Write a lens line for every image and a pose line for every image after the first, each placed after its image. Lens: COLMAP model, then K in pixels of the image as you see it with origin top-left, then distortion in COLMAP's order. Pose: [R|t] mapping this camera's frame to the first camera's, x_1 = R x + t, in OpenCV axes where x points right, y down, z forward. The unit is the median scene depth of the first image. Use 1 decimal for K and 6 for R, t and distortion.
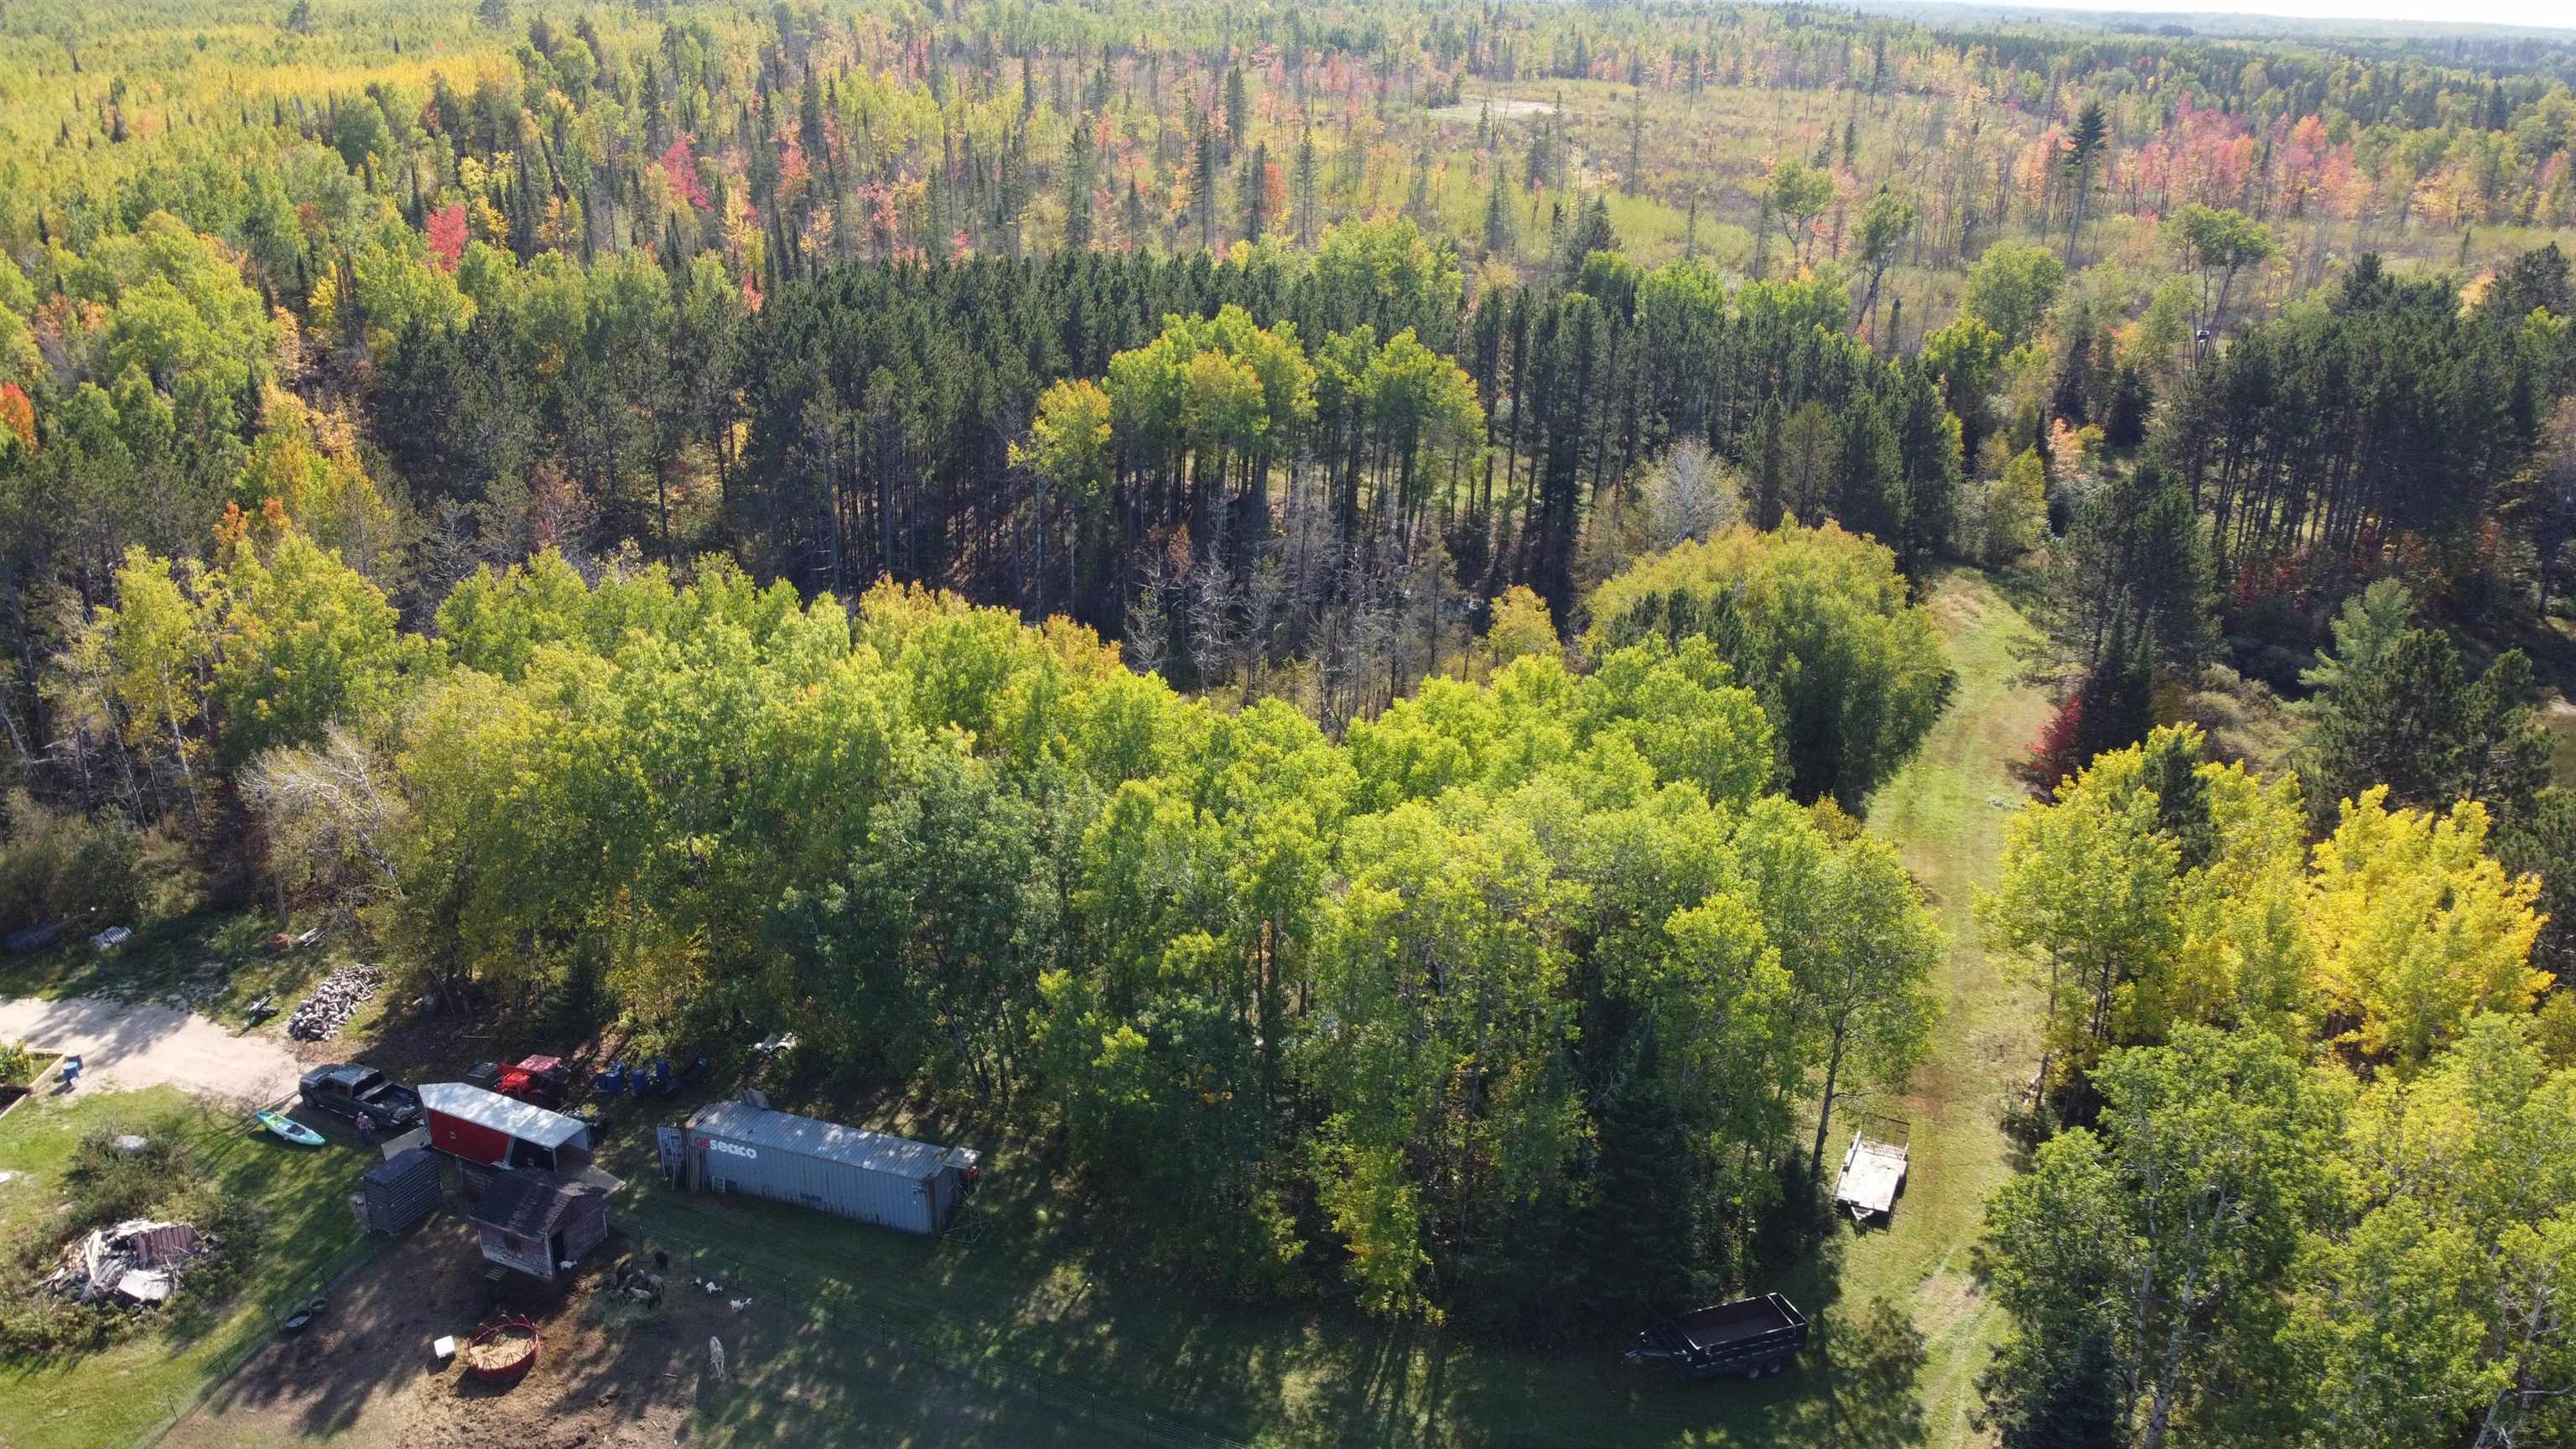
lens RADIAL K [[1960.0, 0, 1288.0], [0, 1960.0, 724.5], [0, 0, 1]] dist [0.004347, -0.003438]
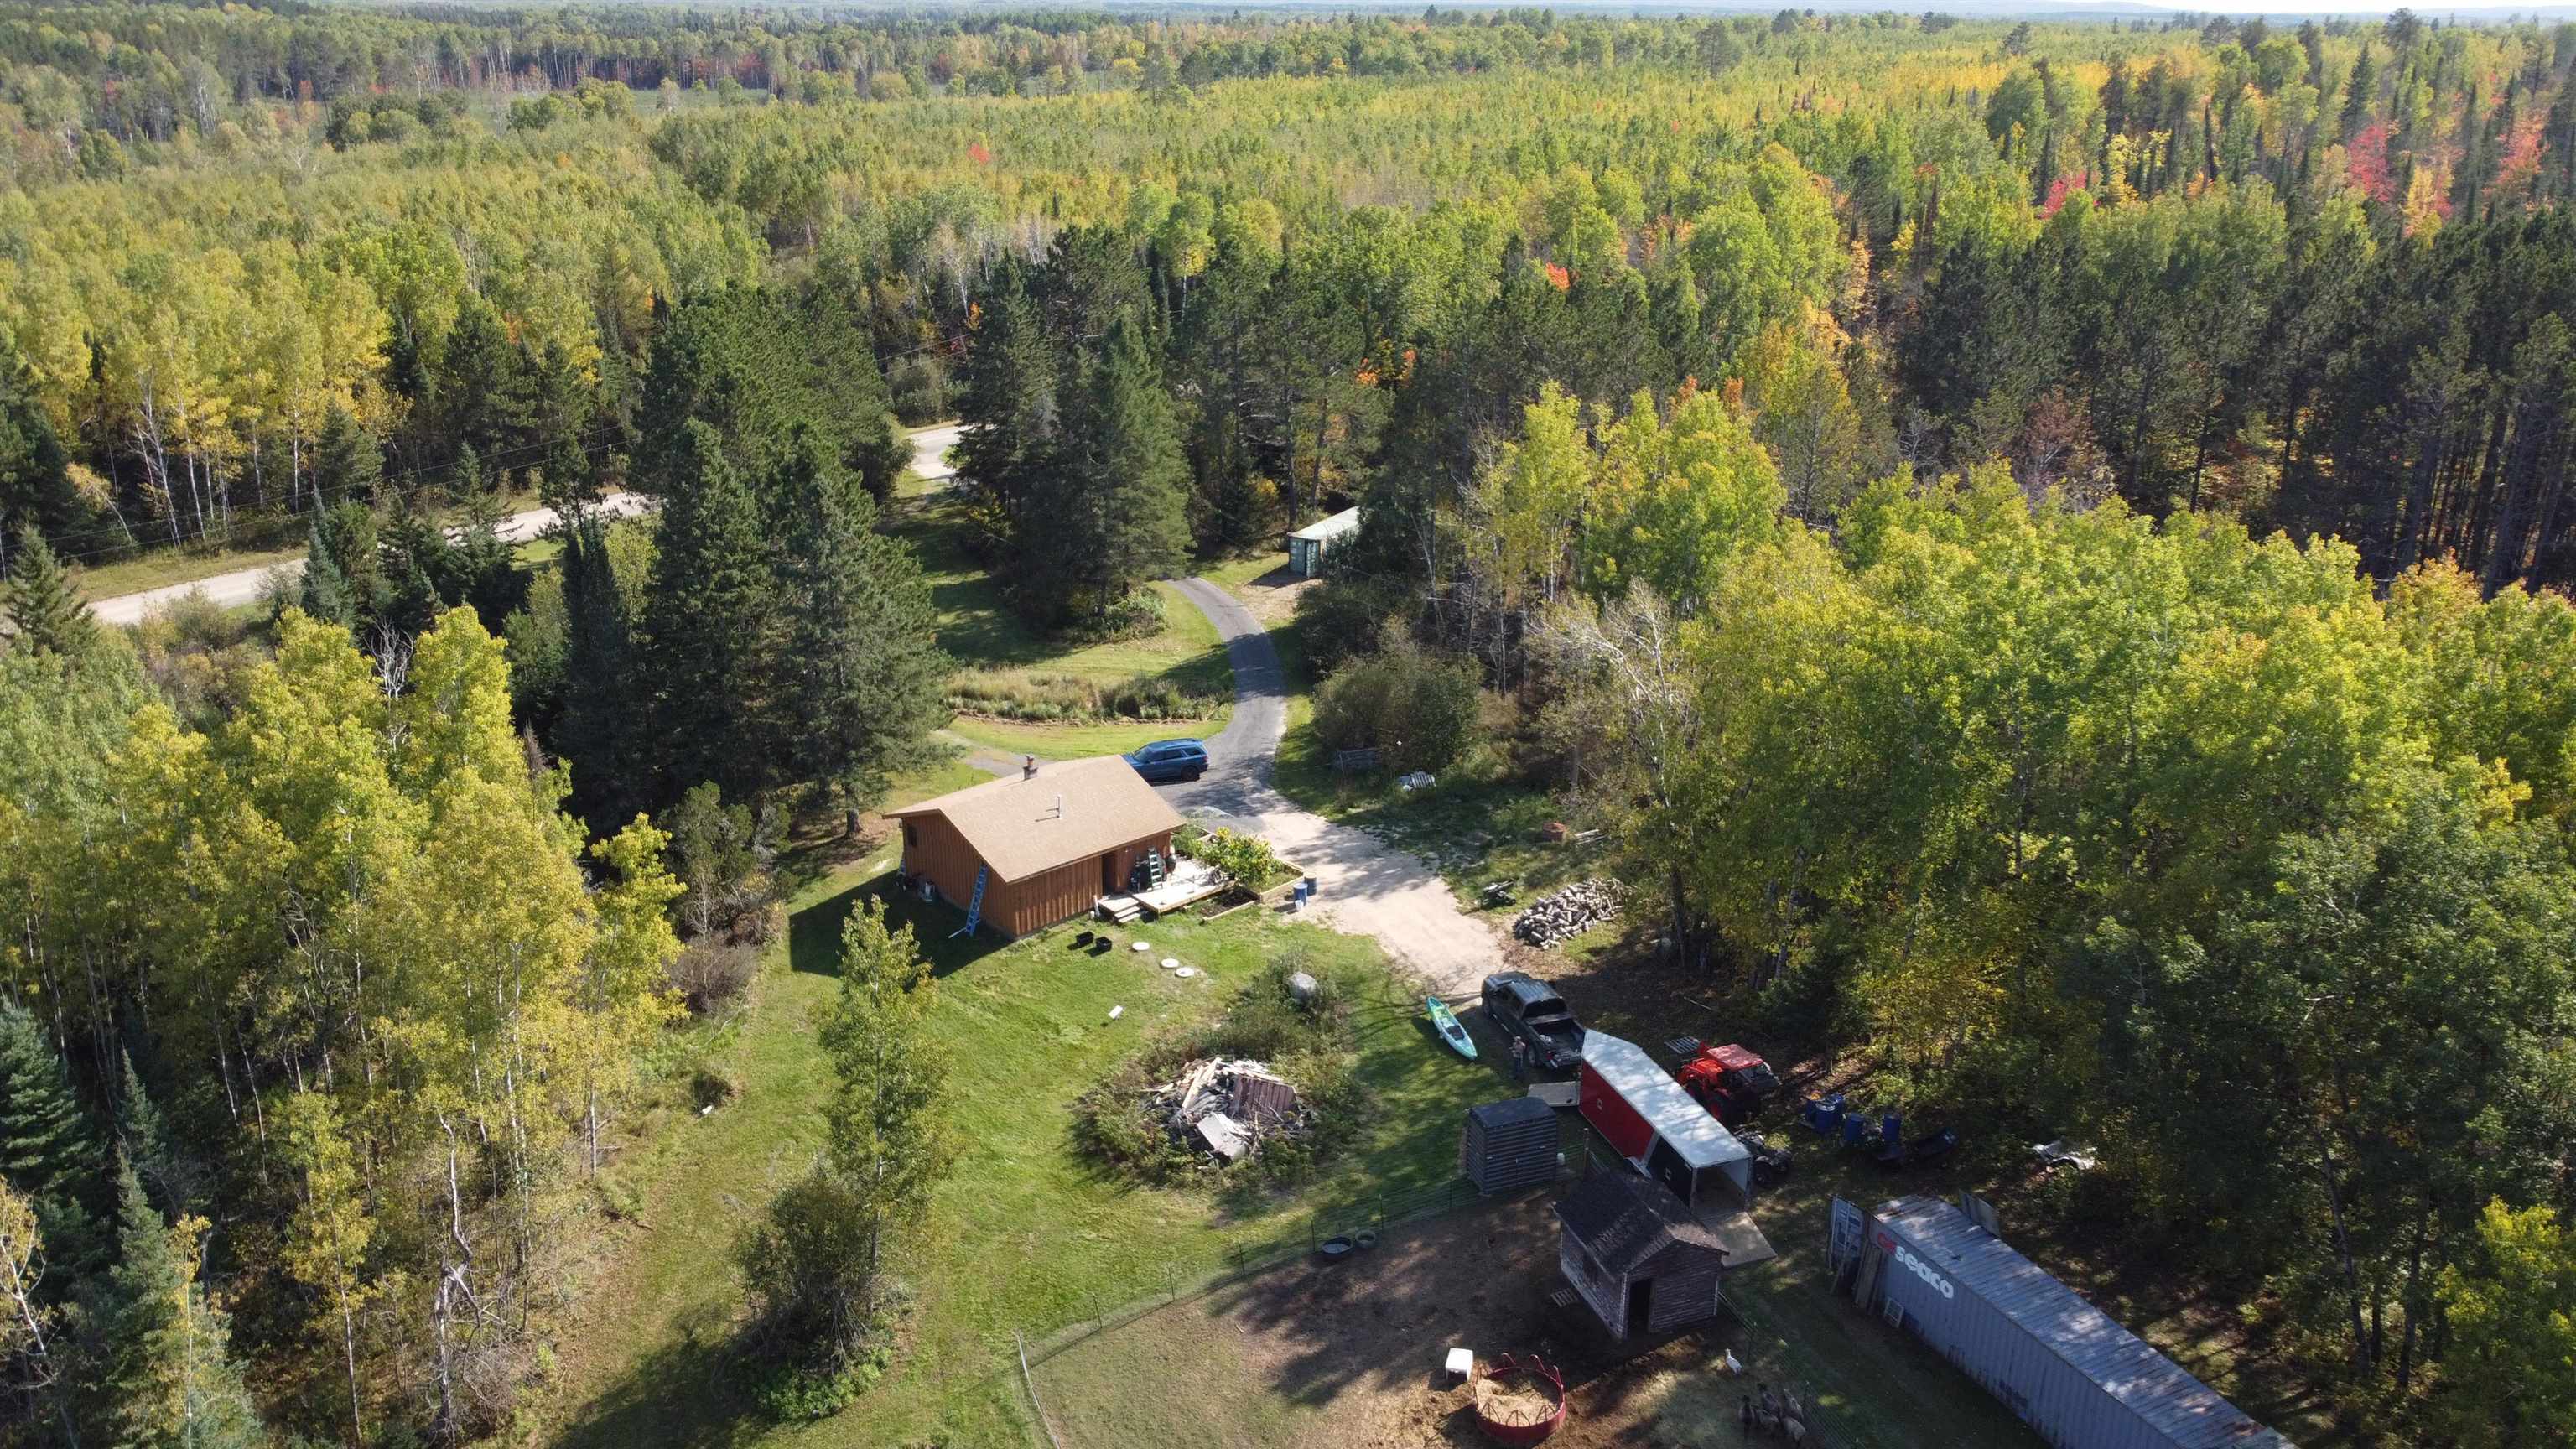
lens RADIAL K [[1966.1, 0, 1288.0], [0, 1966.1, 724.5], [0, 0, 1]] dist [-0.001798, 0.003950]
pose [[0.699458, 0.225186, -0.678270, -0.021883], [-0.250504, 0.966101, 0.062417, 0.046282], [0.669333, 0.126251, 0.732157, 0.321811]]
